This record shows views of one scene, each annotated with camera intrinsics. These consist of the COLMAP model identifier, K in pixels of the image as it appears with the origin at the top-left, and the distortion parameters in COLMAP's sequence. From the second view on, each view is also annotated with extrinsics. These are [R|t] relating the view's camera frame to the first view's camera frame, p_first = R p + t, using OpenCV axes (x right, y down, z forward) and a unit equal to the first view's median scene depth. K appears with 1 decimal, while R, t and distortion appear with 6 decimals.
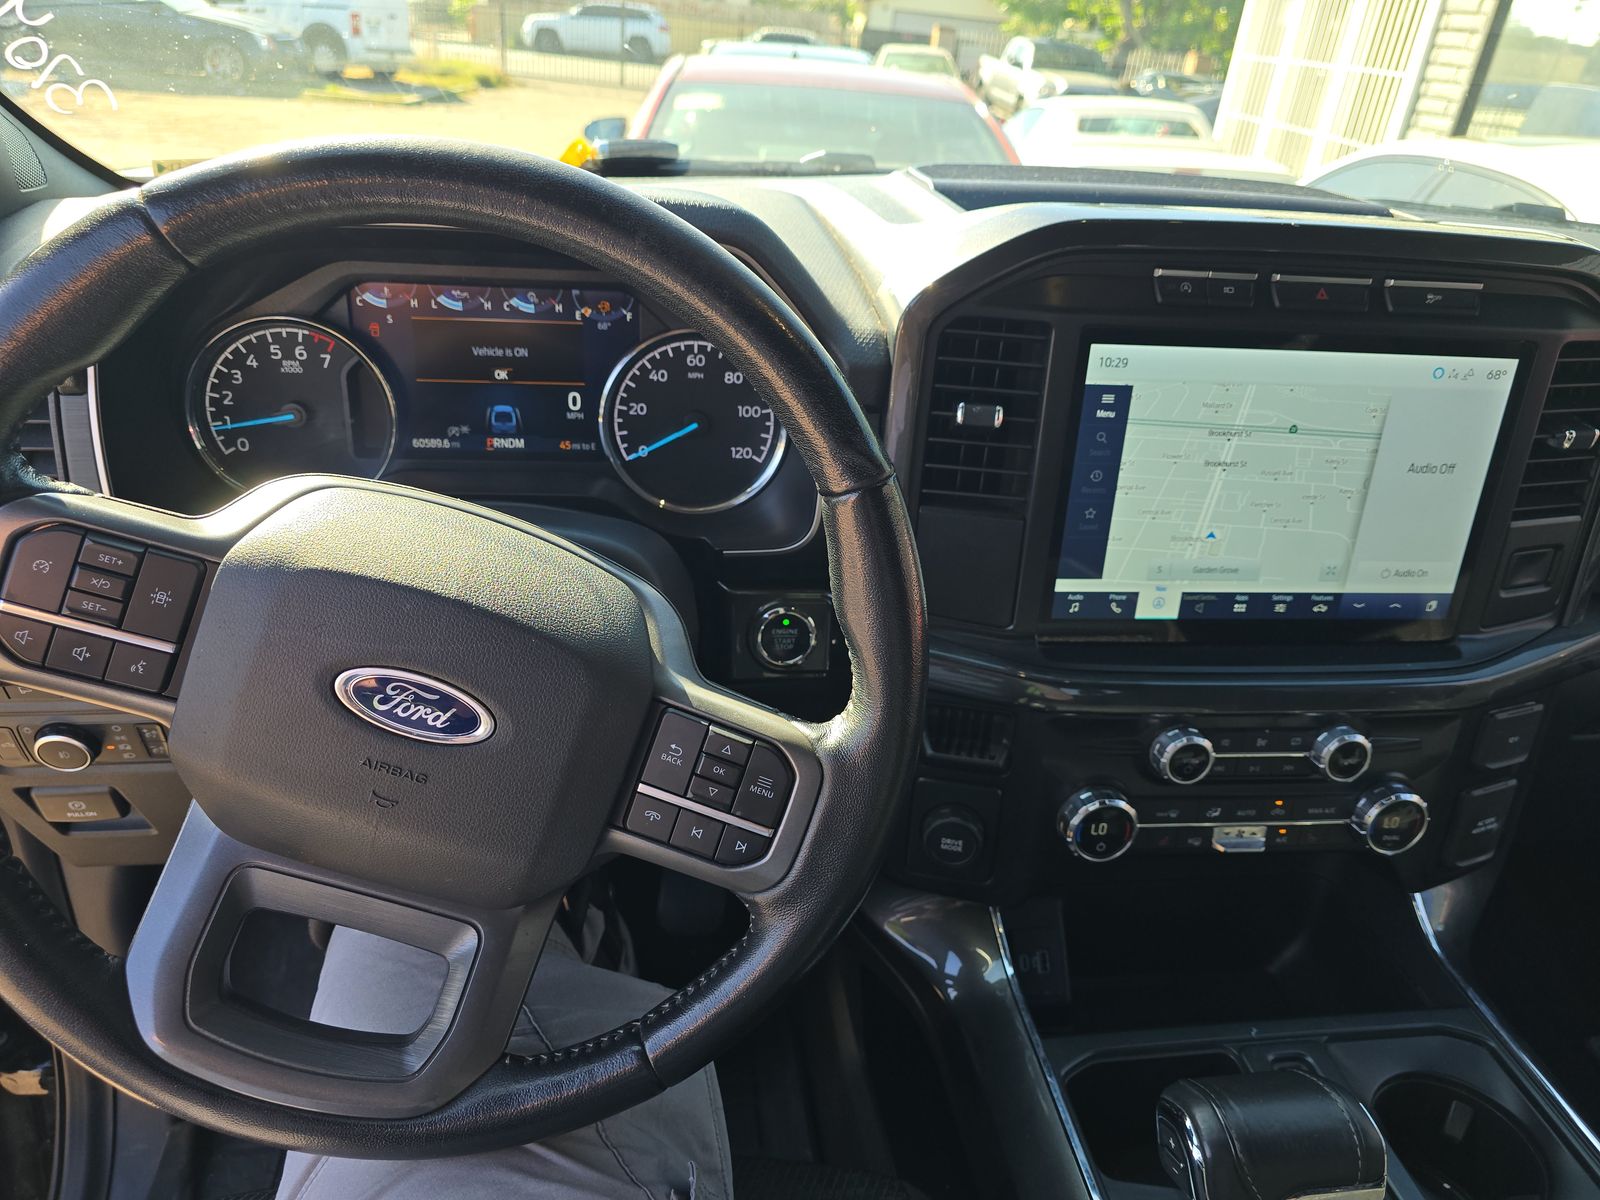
lens RADIAL K [[1064.8, 0, 786.9], [0, 1064.8, 593.5], [0, 0, 1]] dist [0.041837, -0.043429]
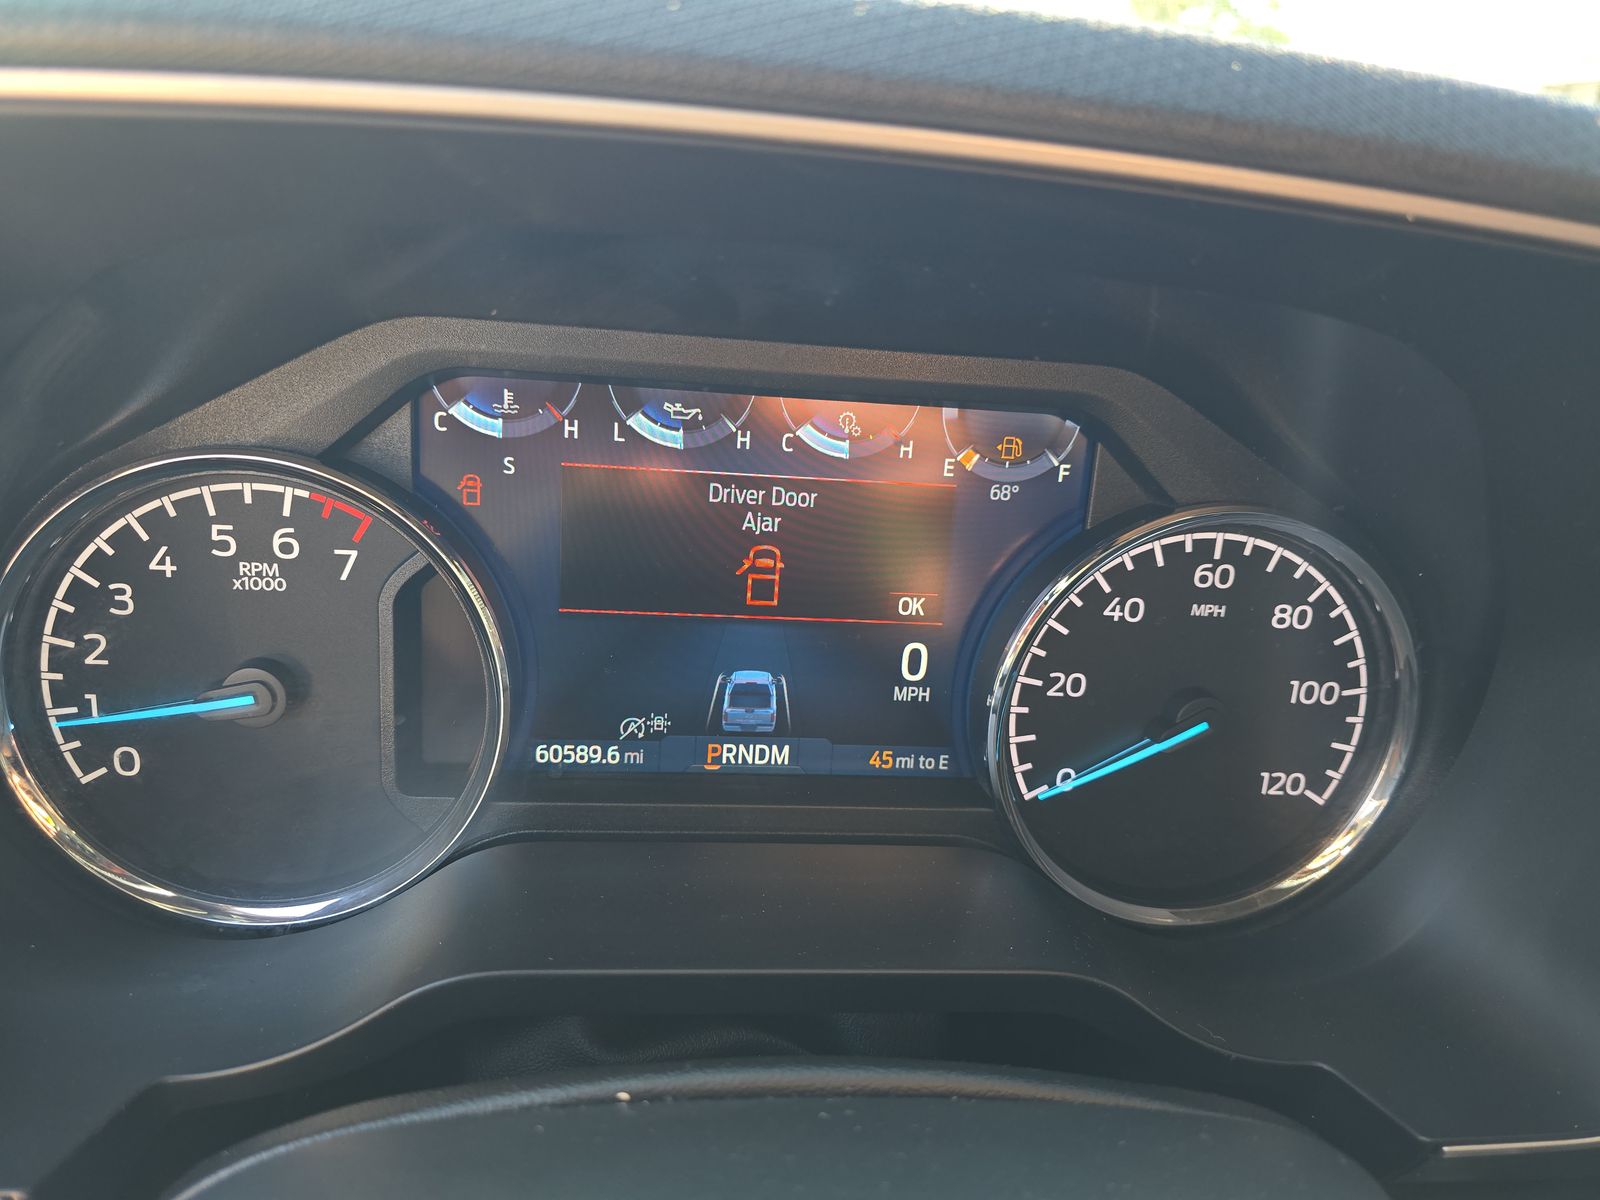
lens RADIAL K [[1056.7, 0, 800.0], [0, 1056.7, 600.0], [0, 0, 1]] dist [-0.002110, -0.002450]
pose [[0.999484, 0.025774, -0.019175, -0.256284], [-0.028240, 0.989463, -0.142005, -0.154608], [0.015313, 0.142473, 0.989680, 0.623417]]
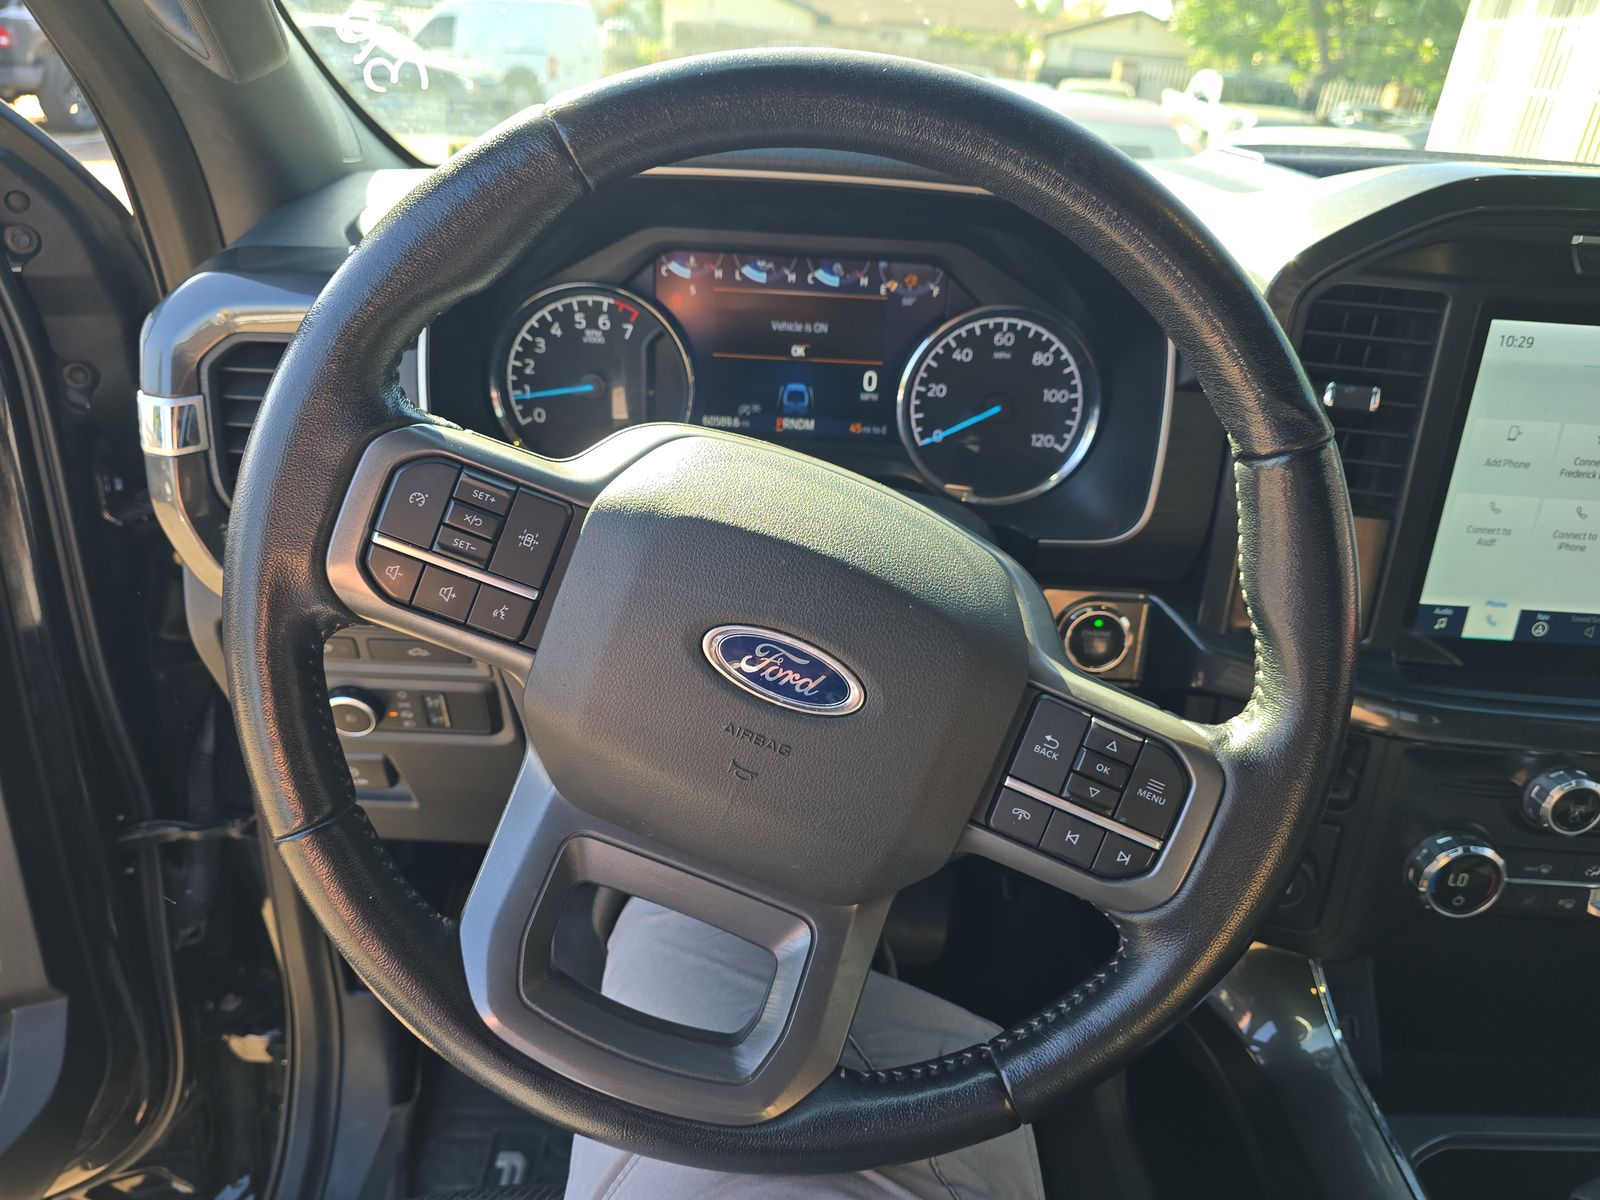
lens RADIAL K [[1069.5, 0, 804.5], [0, 1069.5, 595.5], [0, 0, 1]] dist [0.051771, -0.067506]
pose [[0.990829, 0.049173, -0.125860, -0.137450], [-0.052656, 0.998312, -0.024504, 0.039509], [0.124442, 0.030906, 0.991745, 0.058146]]
